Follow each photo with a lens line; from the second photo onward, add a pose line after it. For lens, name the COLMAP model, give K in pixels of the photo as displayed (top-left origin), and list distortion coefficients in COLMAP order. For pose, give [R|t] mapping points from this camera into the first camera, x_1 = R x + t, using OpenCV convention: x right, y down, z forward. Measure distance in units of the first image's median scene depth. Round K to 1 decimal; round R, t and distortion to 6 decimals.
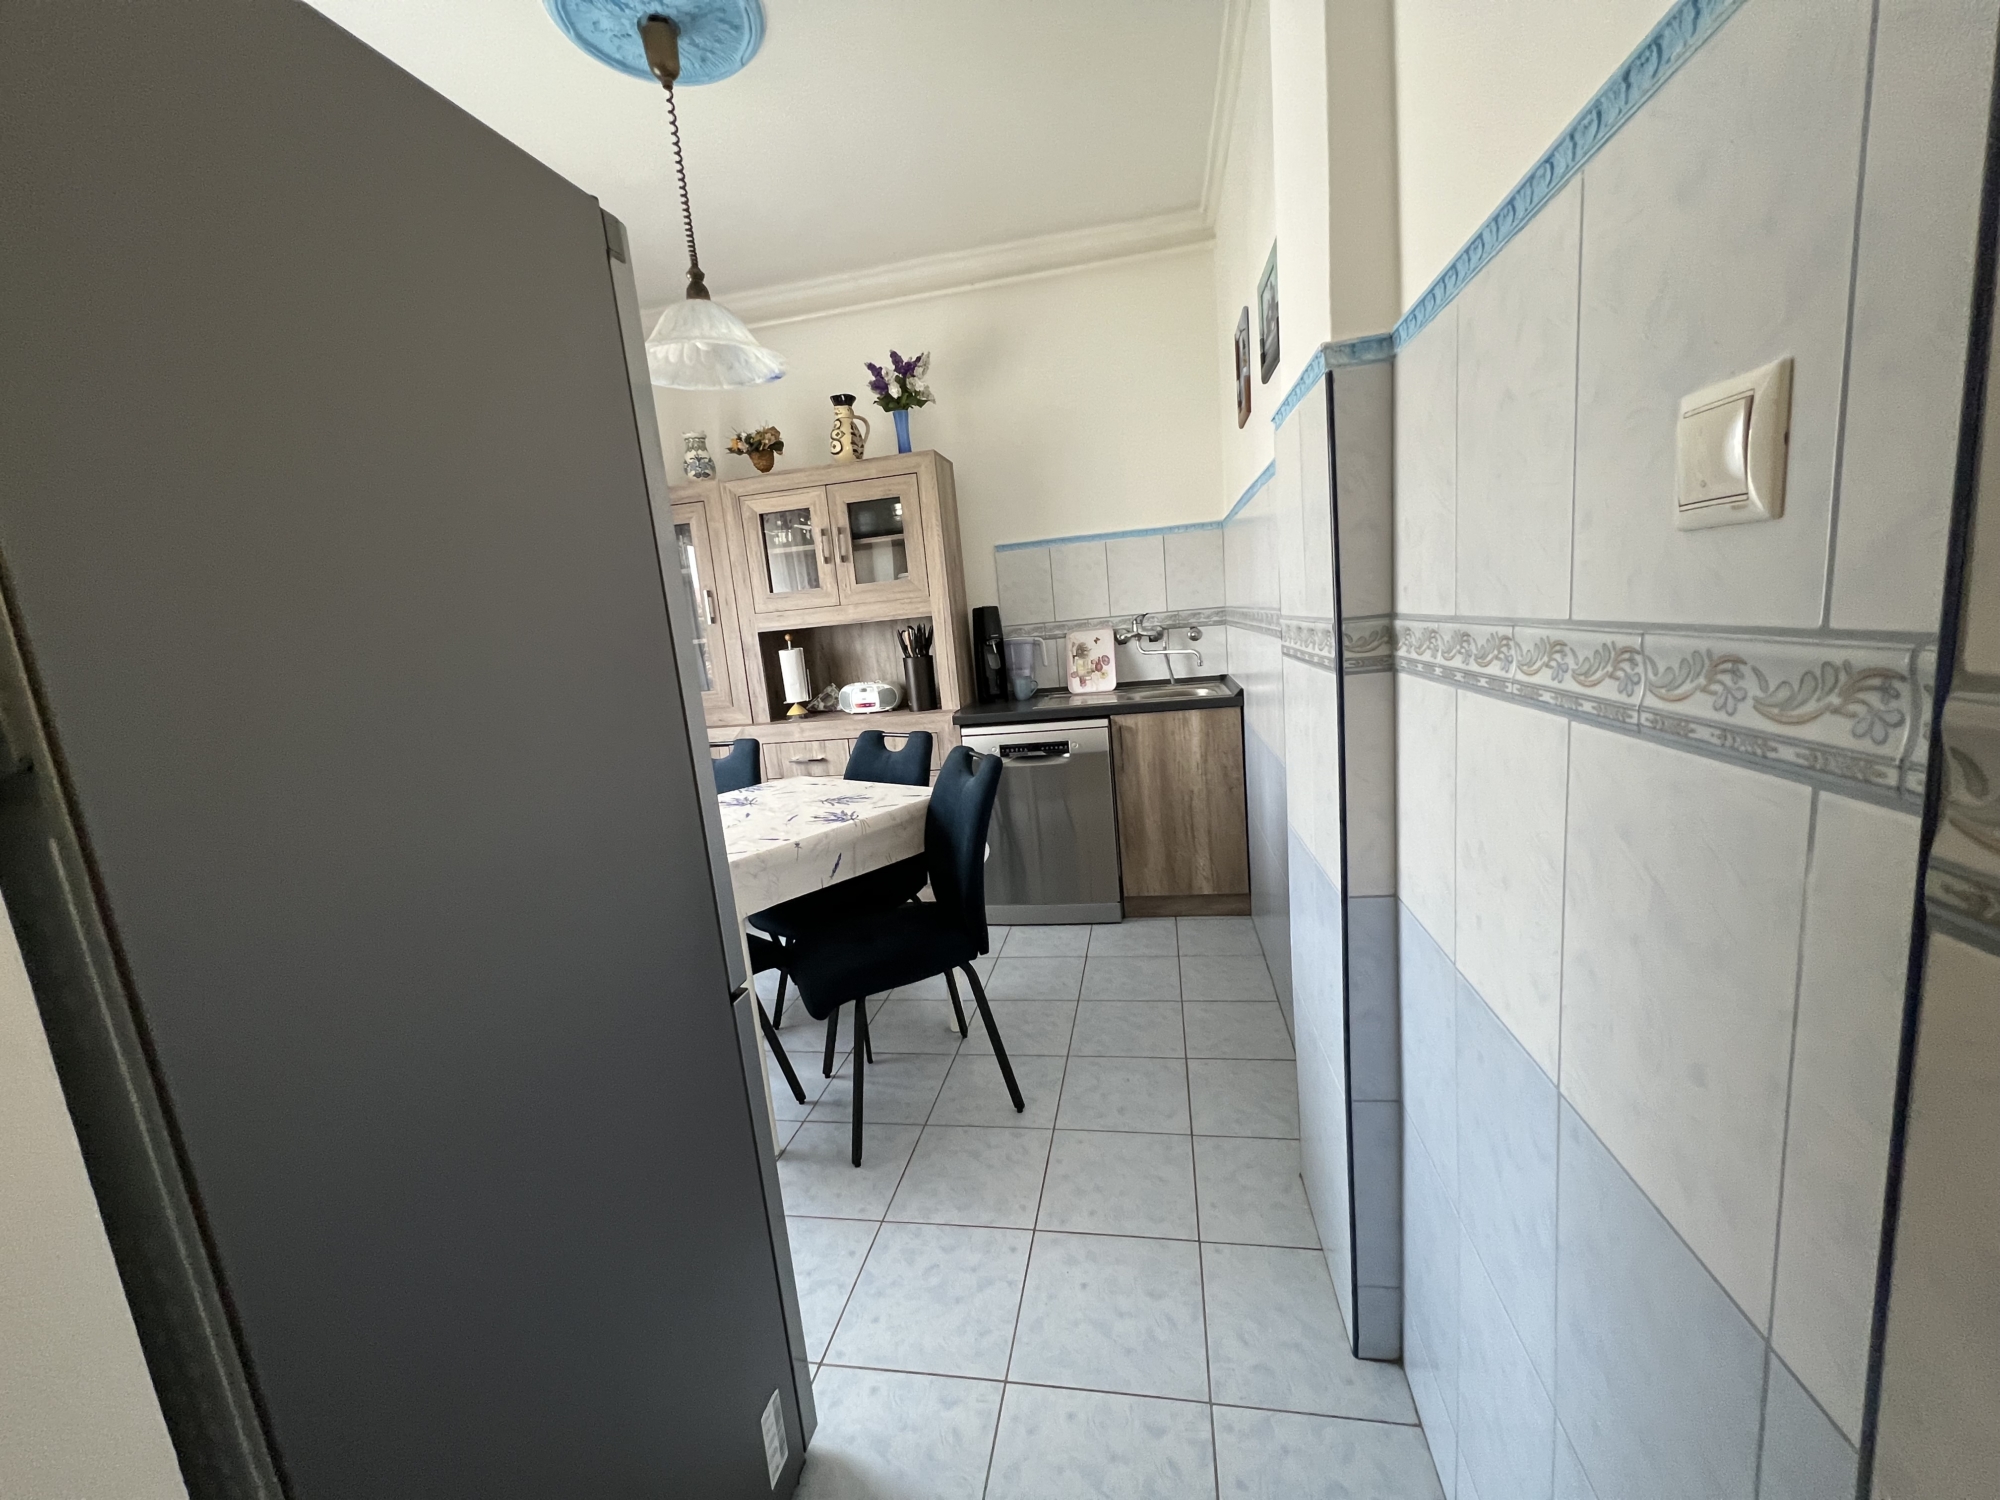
lens RADIAL K [[799.3, 0, 998.9], [0, 799.3, 754.0], [0, 0, 1]] dist [-0.003015, 0.000632]
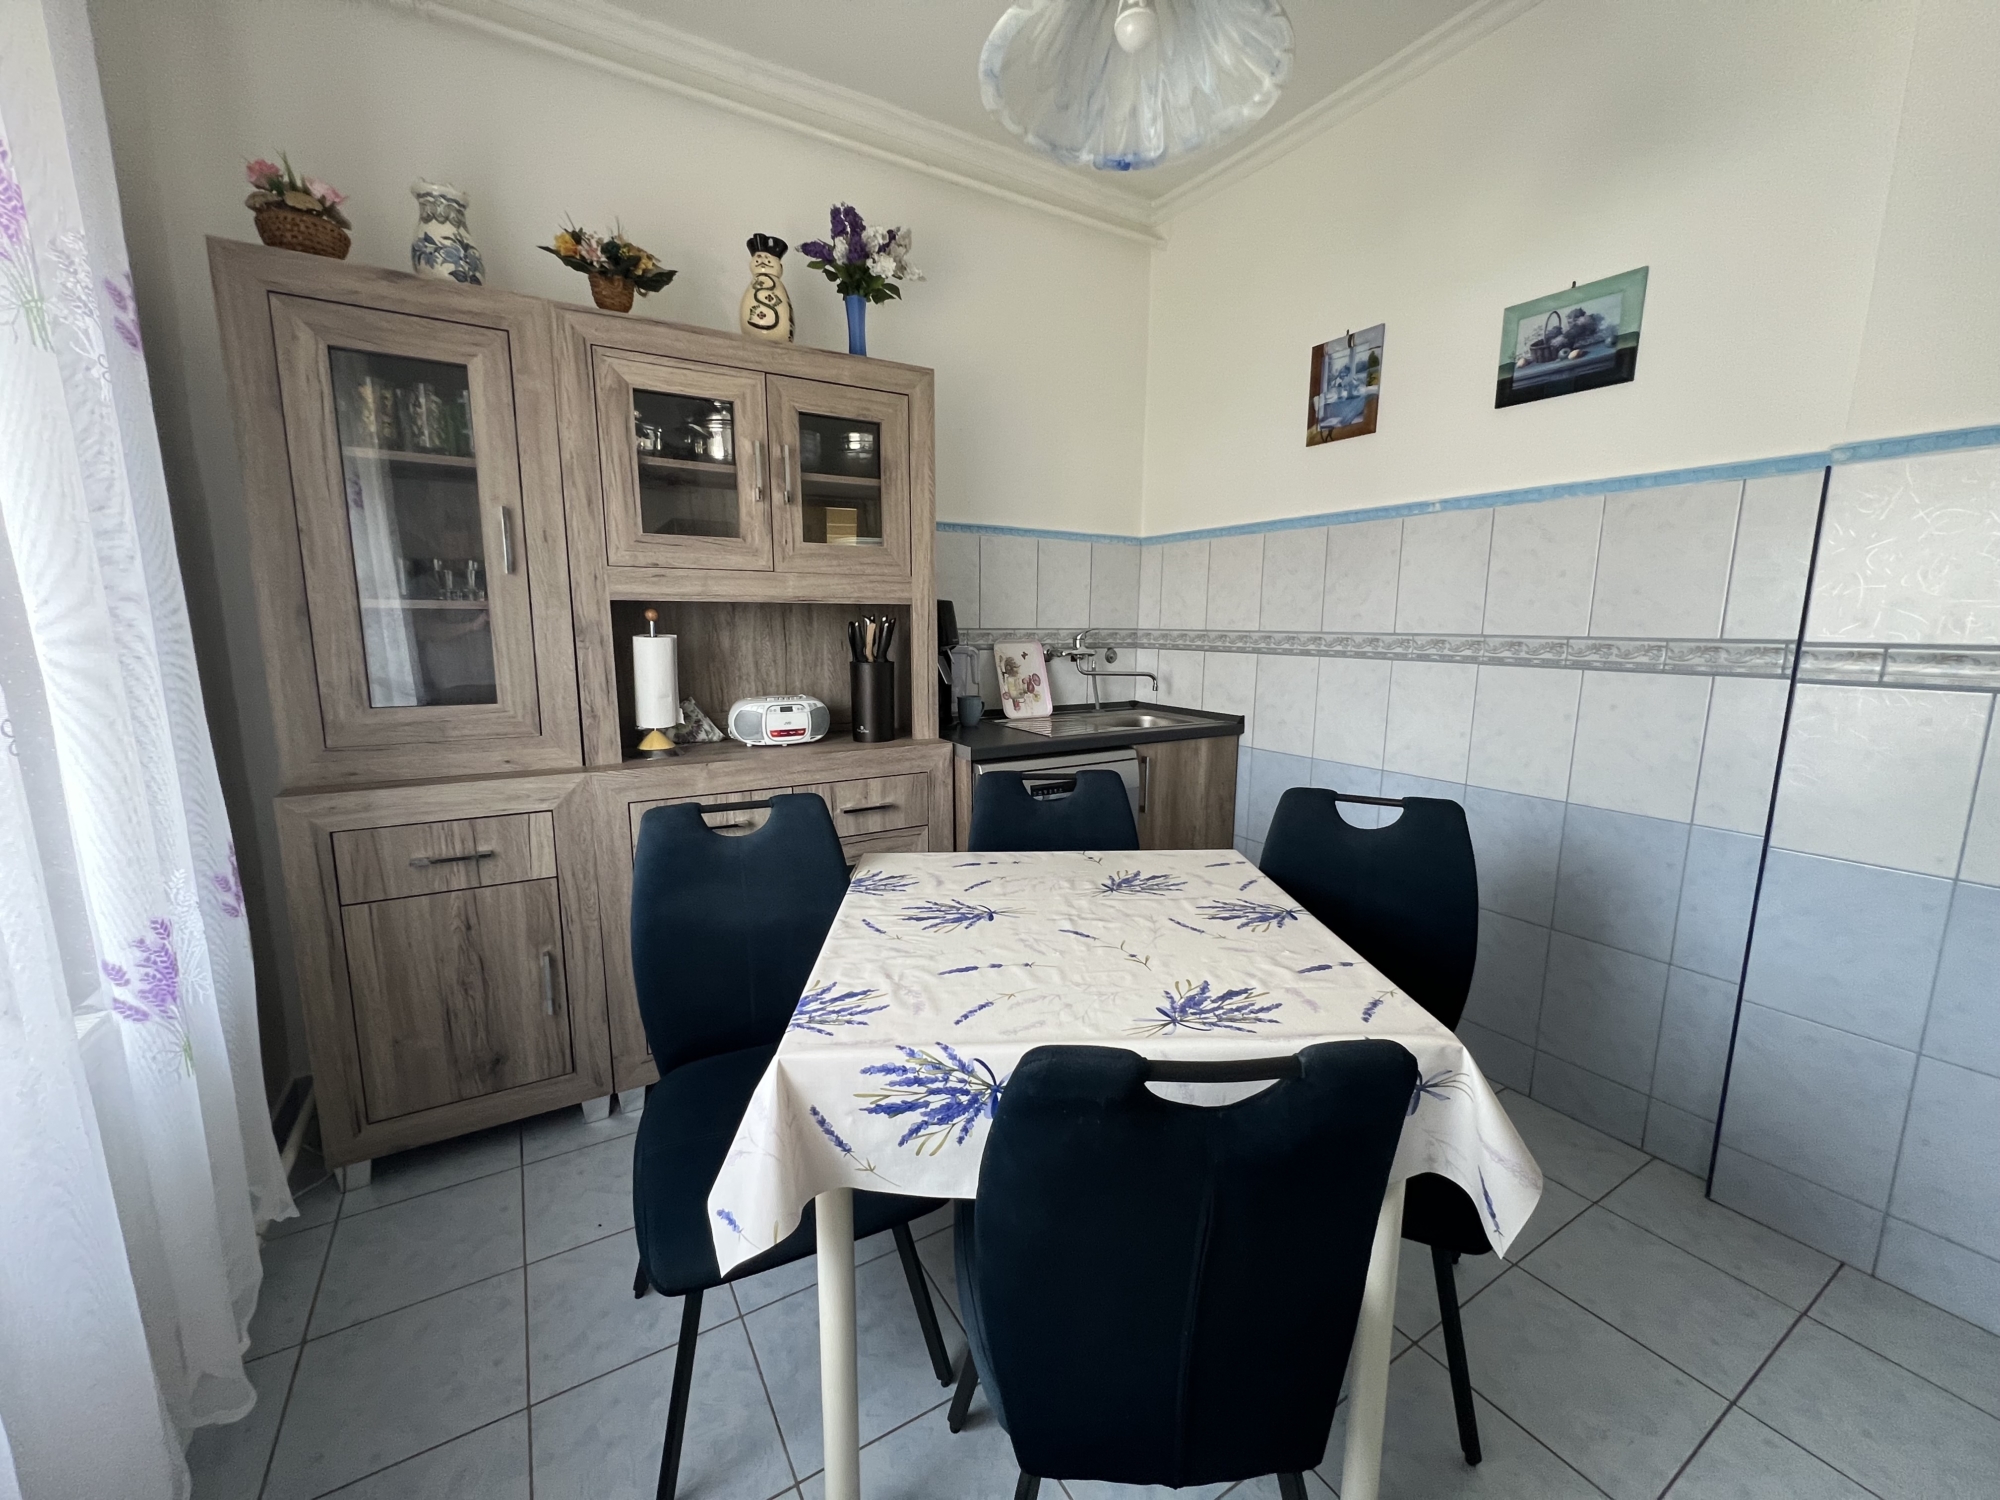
lens RADIAL K [[799.3, 0, 1001.4], [0, 799.3, 753.6], [0, 0, 1]] dist [-0.003015, 0.000632]
pose [[0.737853, -0.017247, 0.674741, -0.472092], [0.041141, 0.998964, -0.019455, -0.025032], [-0.673707, 0.042115, 0.737798, 0.415692]]
